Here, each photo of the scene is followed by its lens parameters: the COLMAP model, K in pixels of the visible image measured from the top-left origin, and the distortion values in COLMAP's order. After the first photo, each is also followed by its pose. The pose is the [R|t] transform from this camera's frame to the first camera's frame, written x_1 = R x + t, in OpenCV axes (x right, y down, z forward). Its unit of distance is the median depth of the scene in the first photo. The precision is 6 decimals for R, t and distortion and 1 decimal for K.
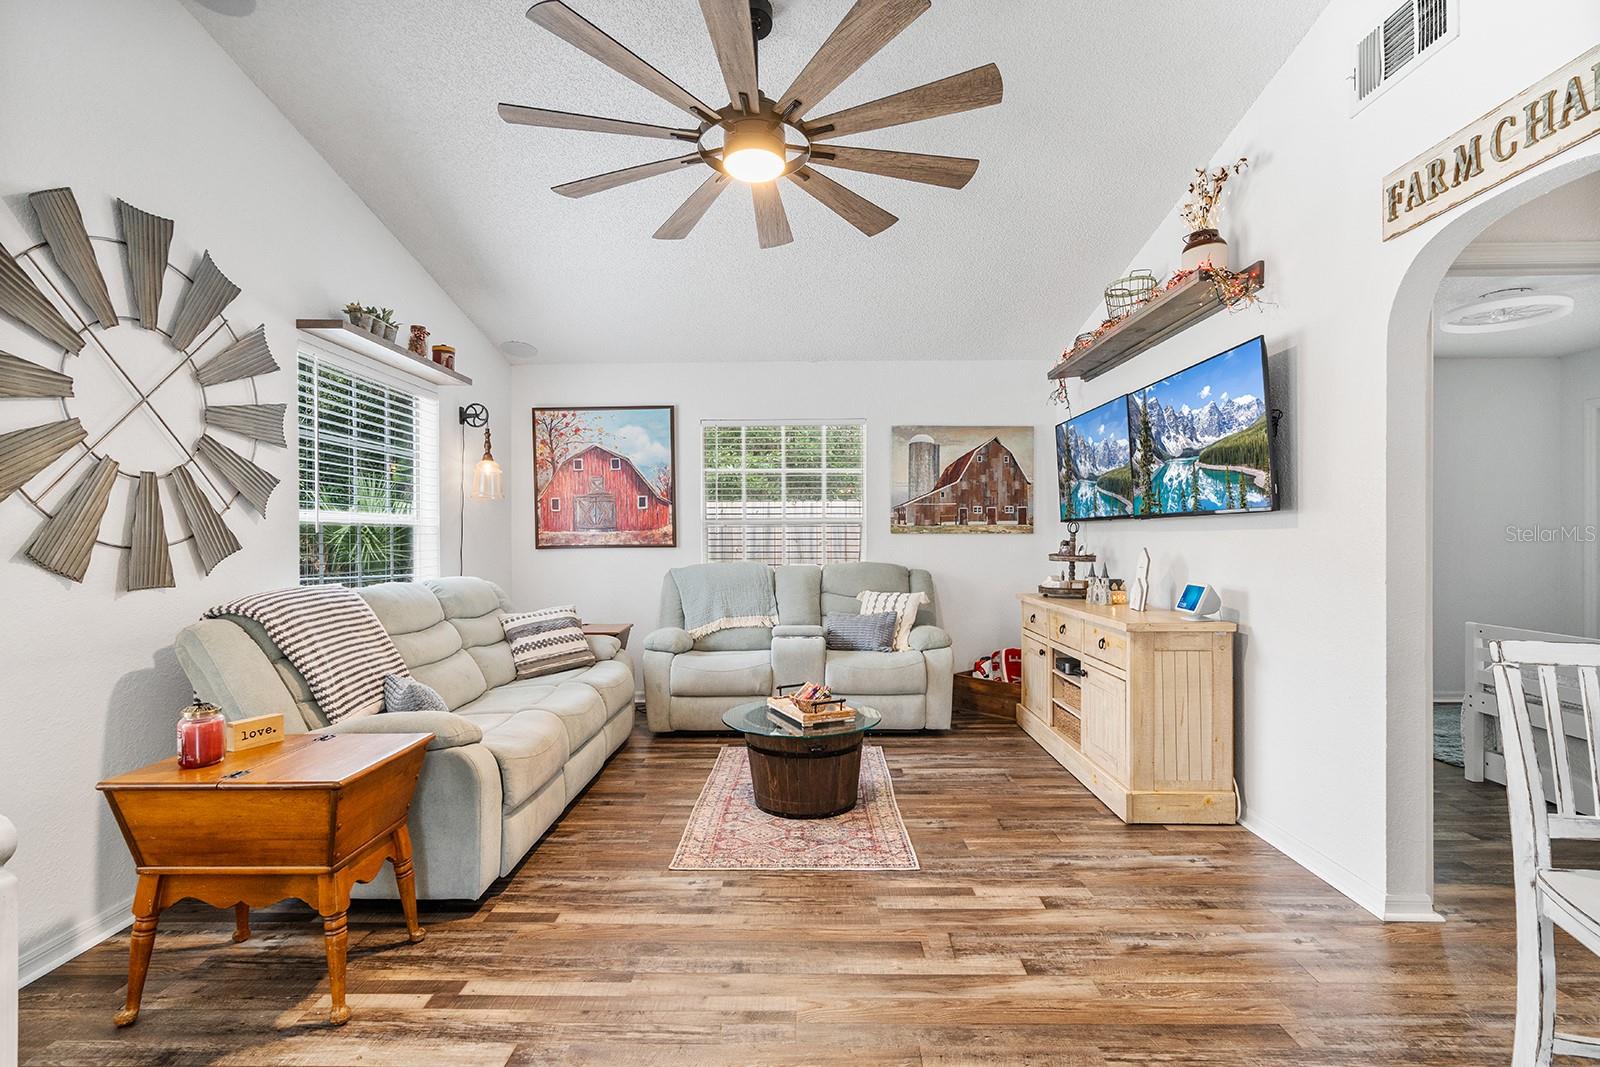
lens RADIAL K [[740.0, 0, 795.2], [0, 740.0, 537.5], [0, 0, 1]] dist [-0.000485, 0.001148]
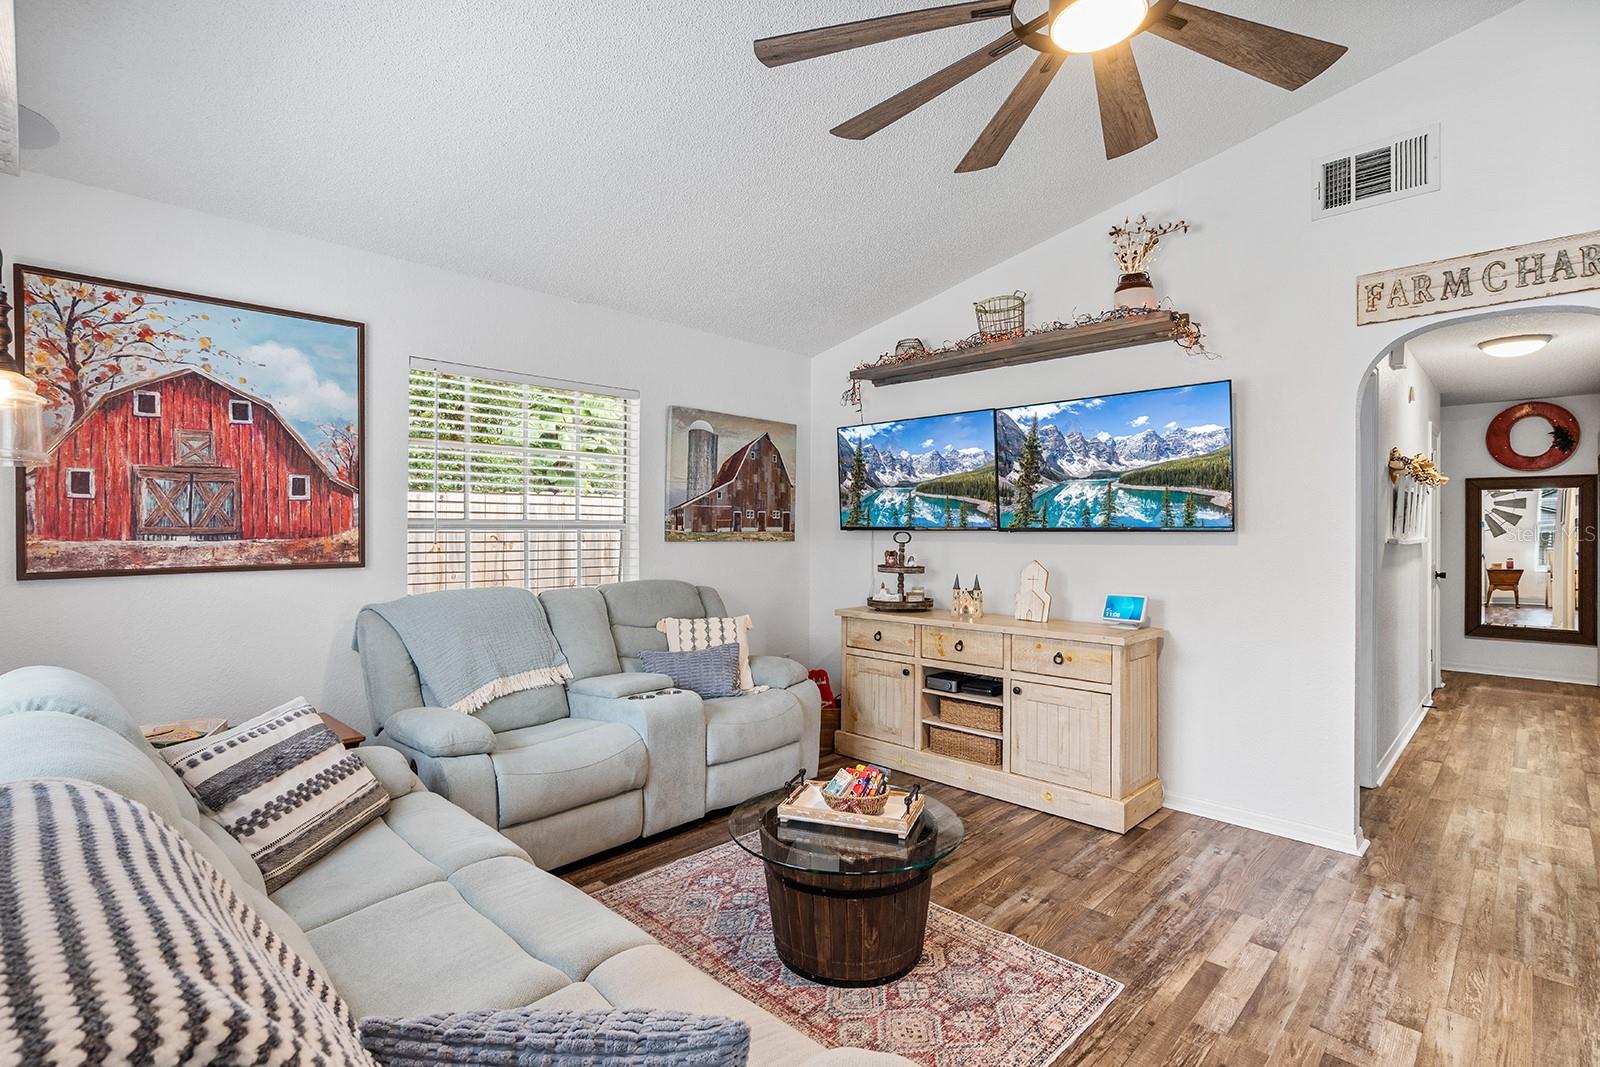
lens RADIAL K [[757.8, 0, 791.9], [0, 757.8, 527.8], [0, 0, 1]] dist [0.001015, 0.000575]
pose [[0.692241, 0.008412, 0.721618, -0.480536], [-0.005113, 0.999964, -0.006752, -0.020878], [-0.721649, 0.000985, 0.692259, 0.462789]]
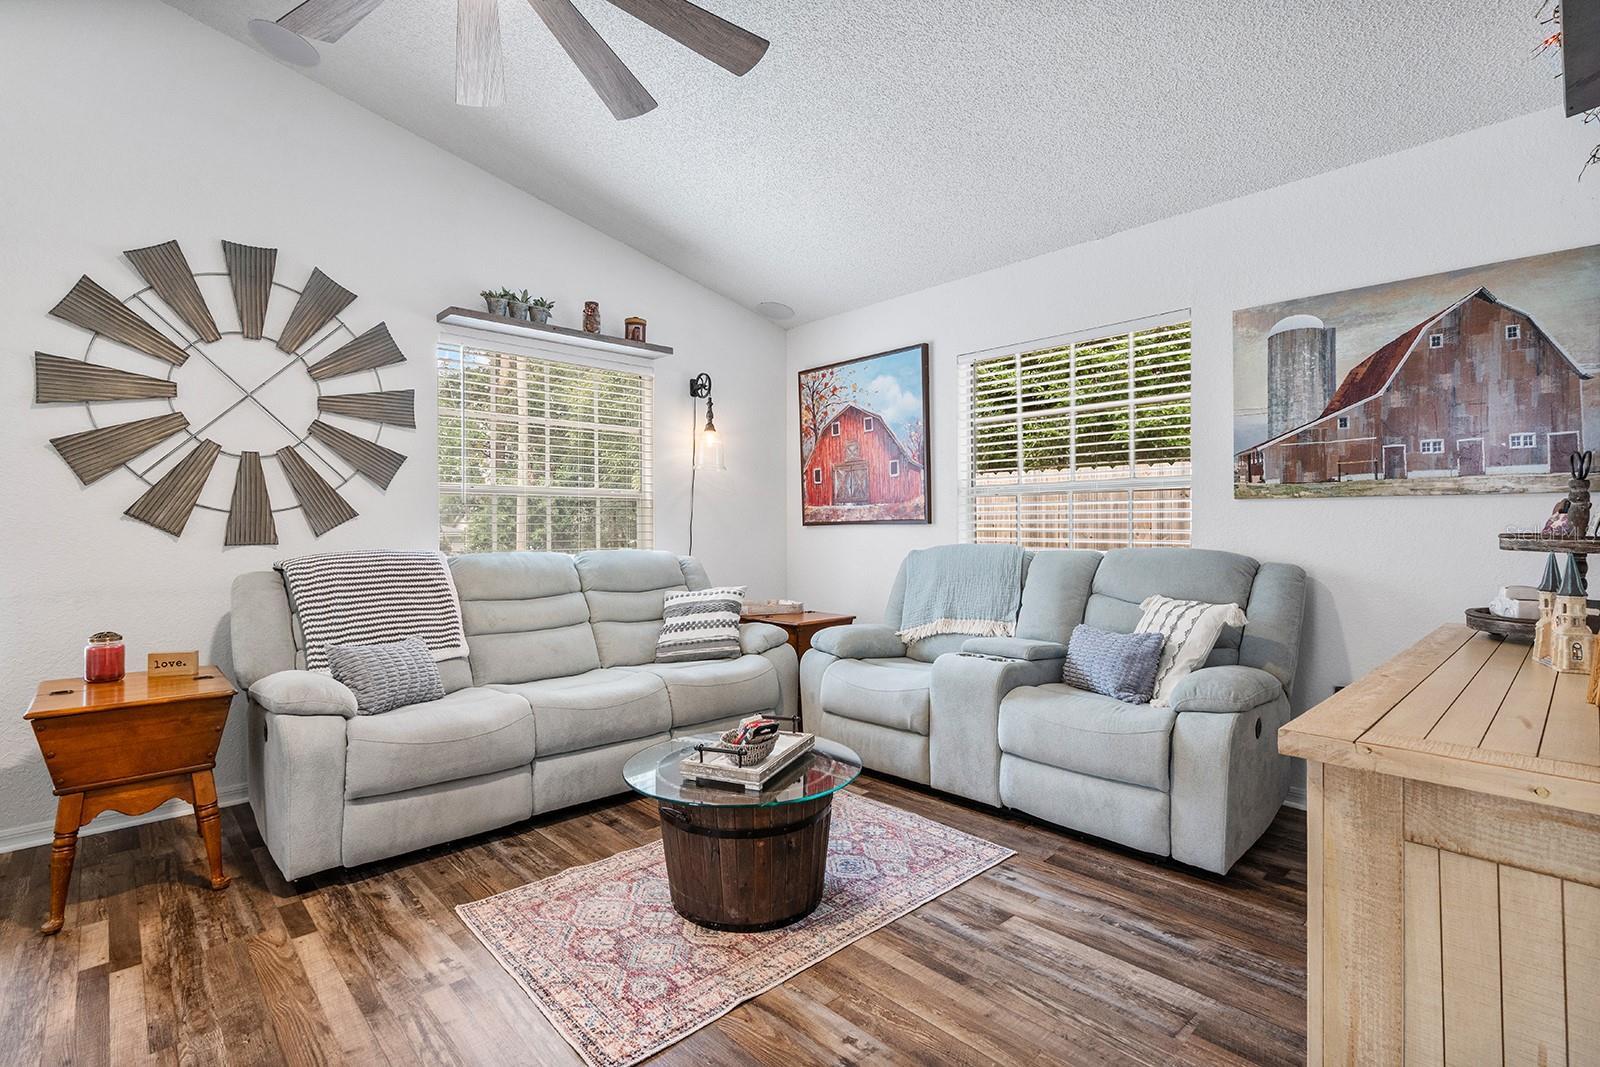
lens RADIAL K [[744.0, 0, 794.7], [0, 744.0, 525.0], [0, 0, 1]] dist [-0.000889, 0.000696]
pose [[0.694546, 0.001142, -0.719447, 0.409084], [-0.002466, 0.999997, -0.000794, 0.020815], [0.719444, 0.002326, 0.694547, 0.473617]]
